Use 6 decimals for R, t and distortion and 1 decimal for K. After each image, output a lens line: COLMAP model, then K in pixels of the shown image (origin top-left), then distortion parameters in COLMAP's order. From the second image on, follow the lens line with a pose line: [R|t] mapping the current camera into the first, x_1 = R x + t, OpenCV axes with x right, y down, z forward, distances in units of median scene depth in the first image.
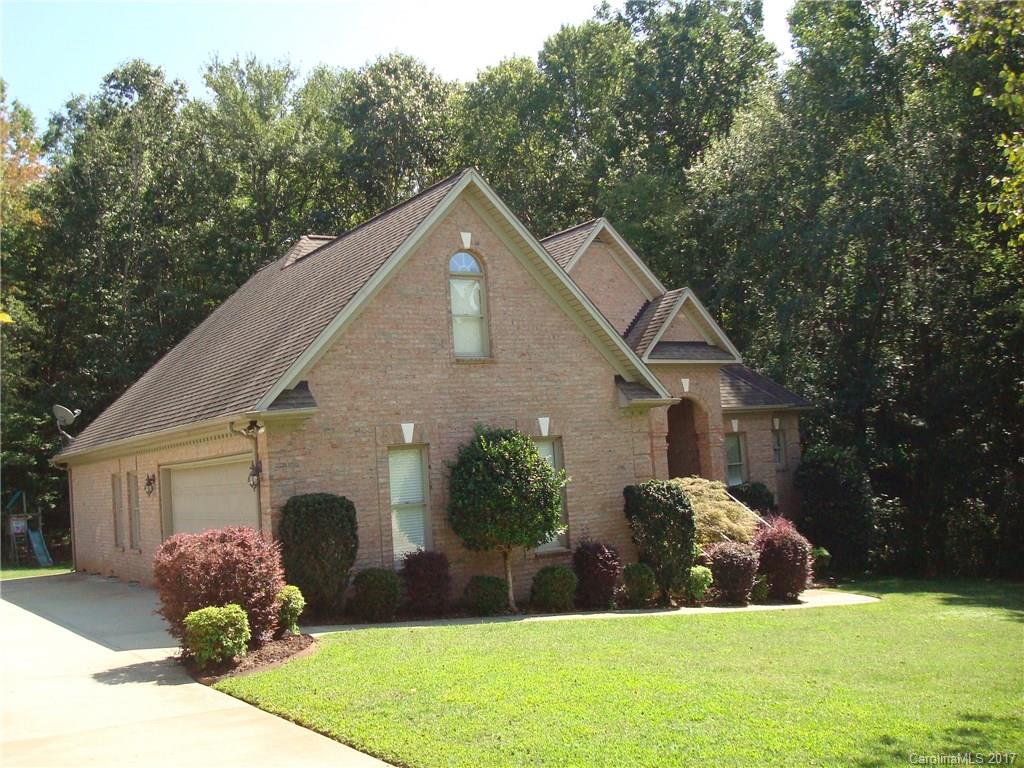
lens RADIAL K [[1091.4, 0, 511.7], [0, 1091.4, 383.9], [0, 0, 1]] dist [-0.100445, 0.000000]
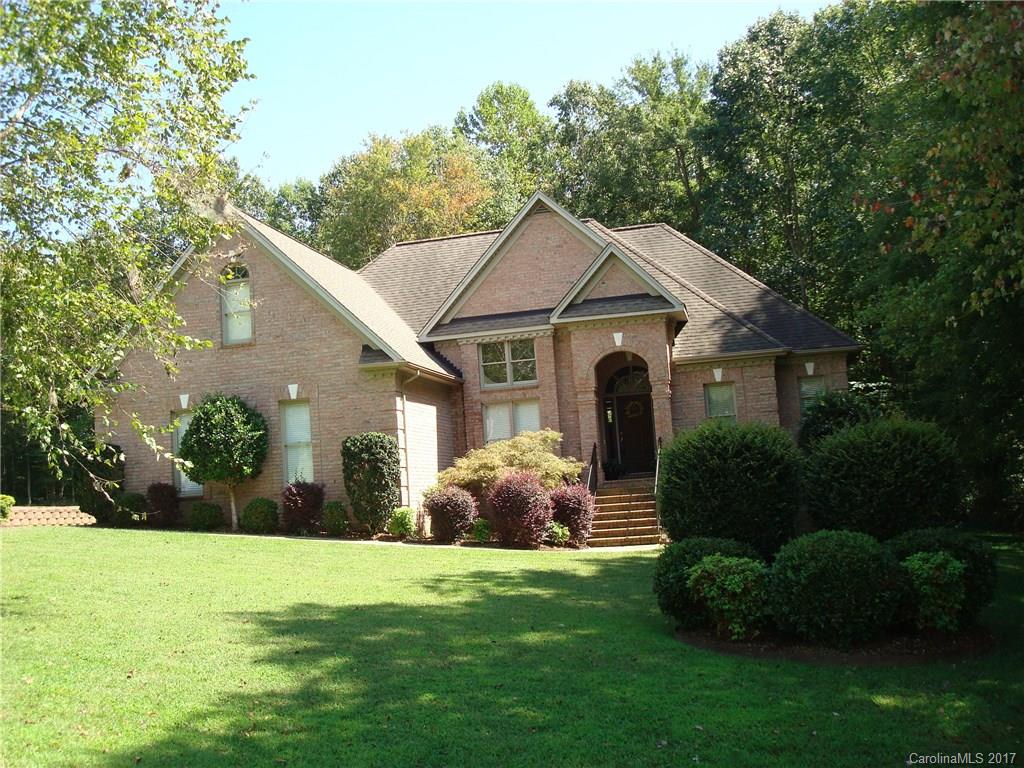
lens RADIAL K [[1091.4, 0, 511.4], [0, 1091.4, 383.7], [0, 0, 1]] dist [-0.100445, 0.000000]
pose [[0.681194, -0.050275, -0.730374, 1.105396], [0.070887, 0.997481, -0.002548, 0.050301], [0.728663, -0.050038, 0.683042, 0.315800]]
